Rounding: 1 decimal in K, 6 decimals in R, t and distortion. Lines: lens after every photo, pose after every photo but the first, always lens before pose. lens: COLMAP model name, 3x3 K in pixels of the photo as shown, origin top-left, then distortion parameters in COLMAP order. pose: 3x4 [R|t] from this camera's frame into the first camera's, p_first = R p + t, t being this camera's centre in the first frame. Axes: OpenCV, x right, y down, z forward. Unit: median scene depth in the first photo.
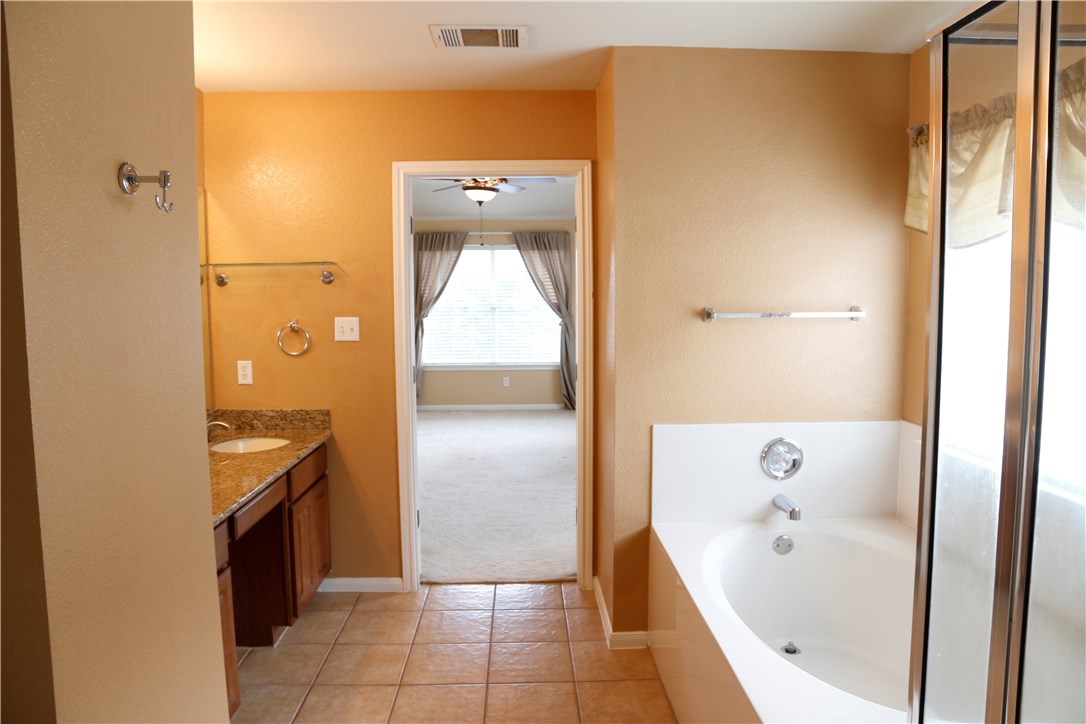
lens RADIAL K [[725.4, 0, 543.0], [0, 725.4, 362.0], [0, 0, 1]] dist [-0.144421, 0.113557]
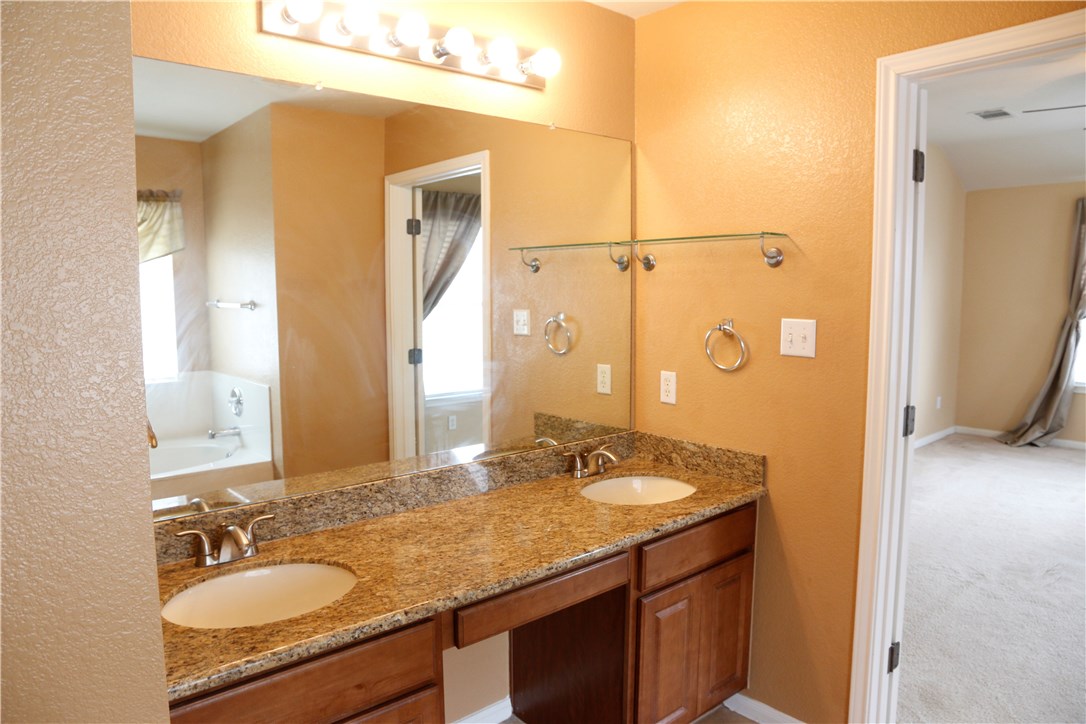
lens RADIAL K [[725.4, 0, 543.0], [0, 725.4, 362.0], [0, 0, 1]] dist [-0.144421, 0.113557]
pose [[0.629252, 0.082007, -0.772863, 0.077979], [-0.069660, 0.996366, 0.049006, -0.039297], [0.774074, 0.023000, 0.632678, 0.421560]]
